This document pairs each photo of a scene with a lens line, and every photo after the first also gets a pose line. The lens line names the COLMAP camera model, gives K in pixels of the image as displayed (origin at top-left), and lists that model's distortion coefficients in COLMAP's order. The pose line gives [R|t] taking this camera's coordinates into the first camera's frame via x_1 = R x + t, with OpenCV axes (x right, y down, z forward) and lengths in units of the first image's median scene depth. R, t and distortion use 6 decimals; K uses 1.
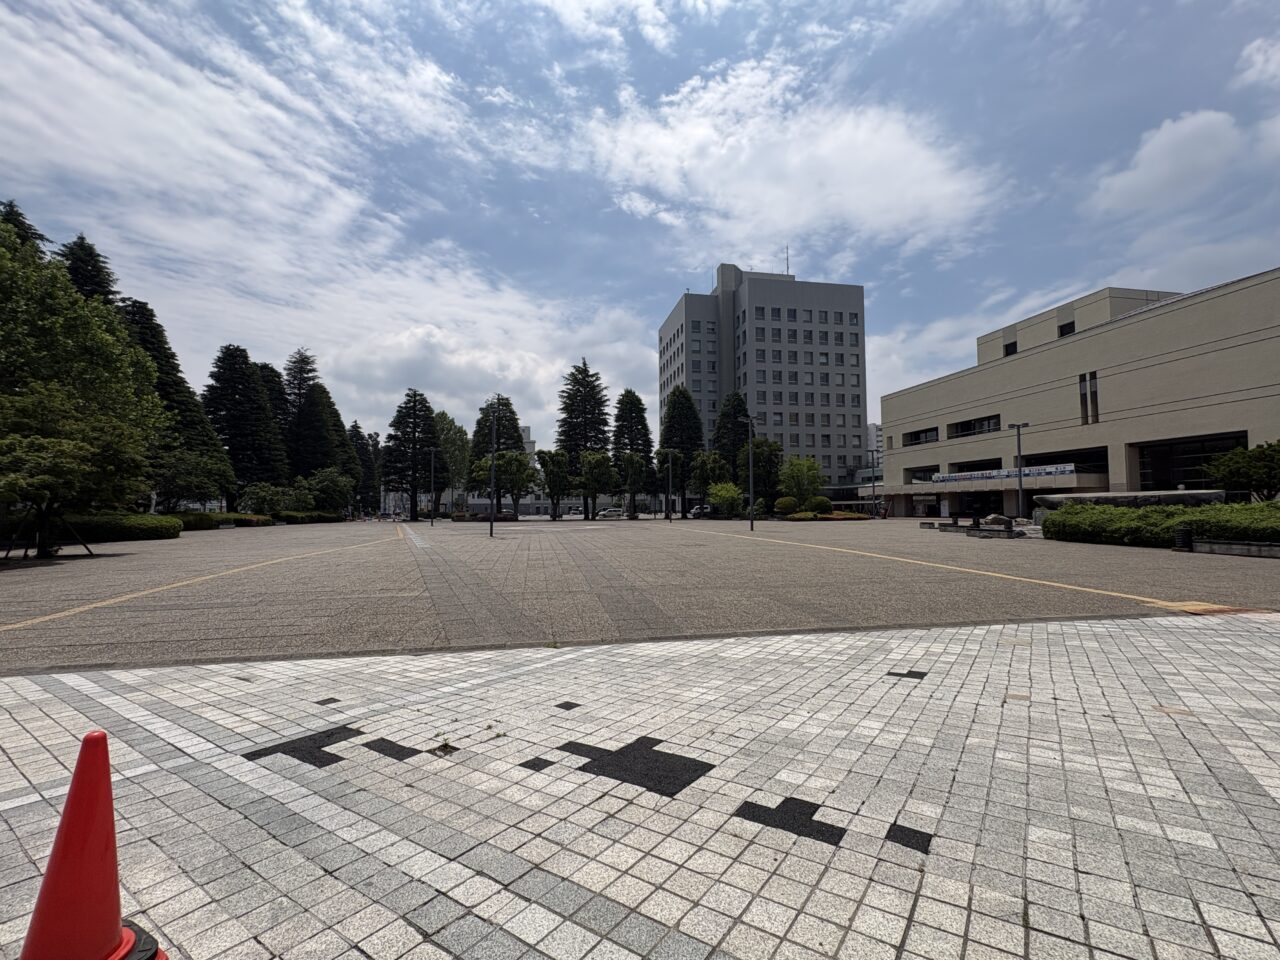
lens RADIAL K [[556.4, 0, 644.7], [0, 556.4, 476.1], [0, 0, 1]] dist [-0.000553, -0.000340]
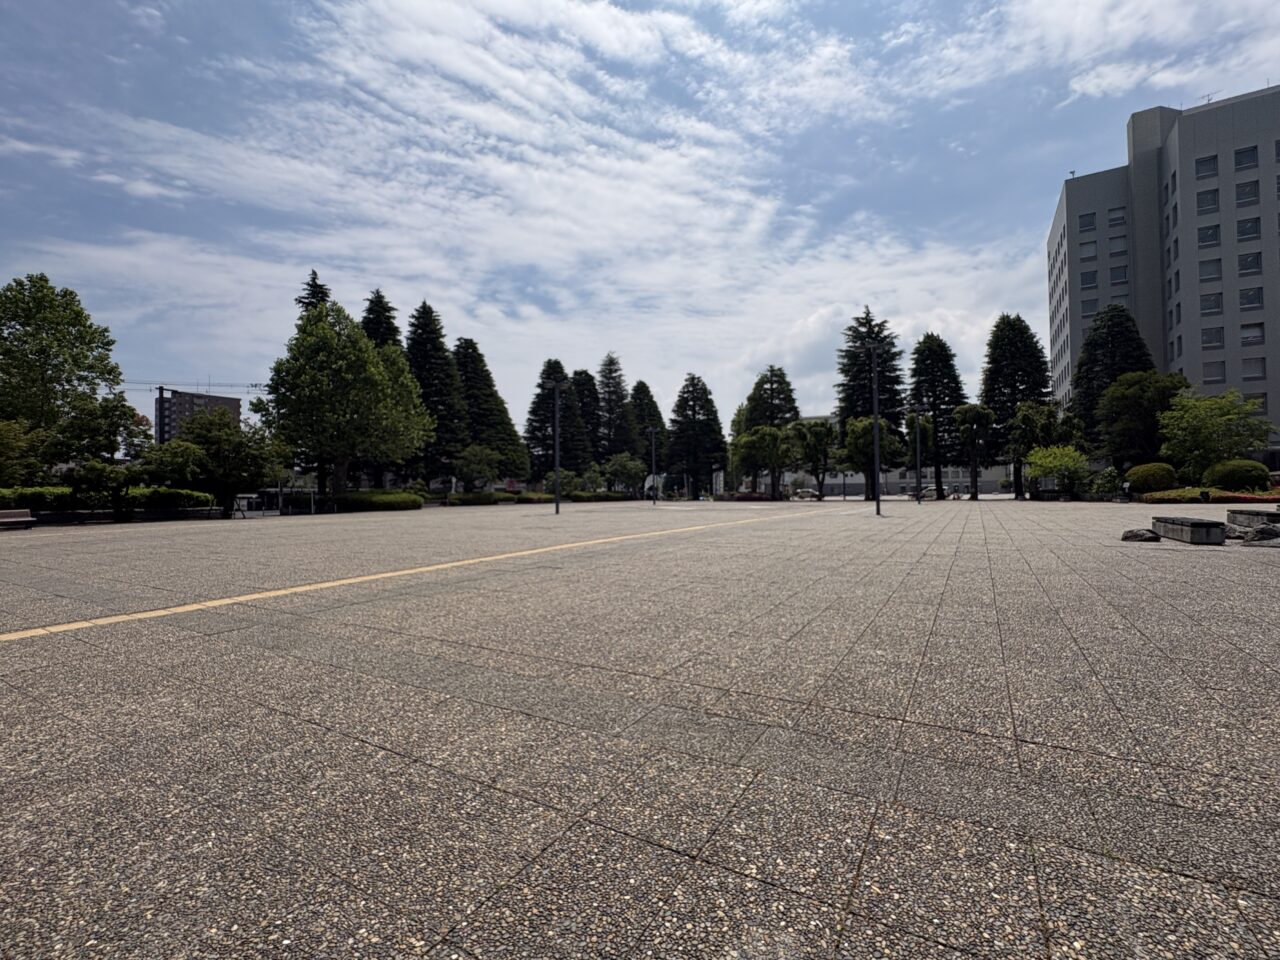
lens RADIAL K [[556.4, 0, 644.7], [0, 556.4, 476.1], [0, 0, 1]] dist [-0.000553, -0.000340]
pose [[0.746086, -0.021914, -0.665488, 0.132799], [0.047276, 0.998679, 0.020116, 0.006404], [0.664169, -0.046470, 0.746137, 0.101218]]
